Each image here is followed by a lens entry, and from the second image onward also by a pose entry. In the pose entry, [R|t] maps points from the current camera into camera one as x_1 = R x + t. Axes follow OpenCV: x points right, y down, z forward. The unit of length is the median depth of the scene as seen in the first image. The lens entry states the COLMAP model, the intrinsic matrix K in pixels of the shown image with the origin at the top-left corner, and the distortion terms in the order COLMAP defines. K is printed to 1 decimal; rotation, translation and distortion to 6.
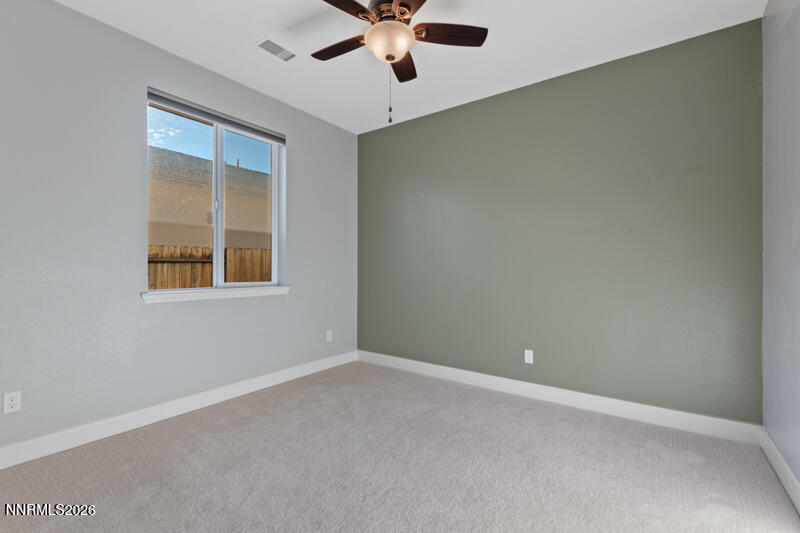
lens RADIAL K [[350.9, 0, 402.3], [0, 350.9, 270.8], [0, 0, 1]] dist [0.002508, 0.000176]
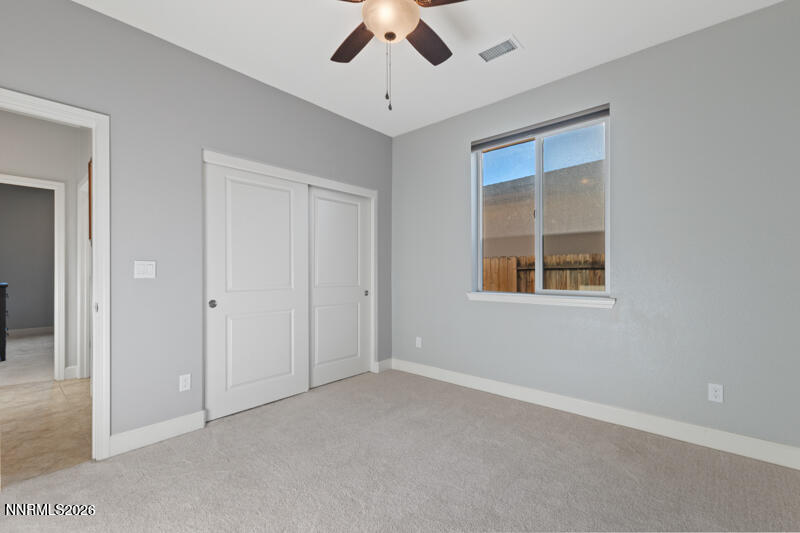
lens RADIAL K [[338.1, 0, 401.7], [0, 338.1, 275.8], [0, 0, 1]] dist [-0.000287, -0.000024]
pose [[-0.085177, 0.005322, -0.996352, 0.500595], [-0.010563, 0.999925, 0.006245, -0.006210], [0.996310, 0.011056, -0.085114, 0.681141]]
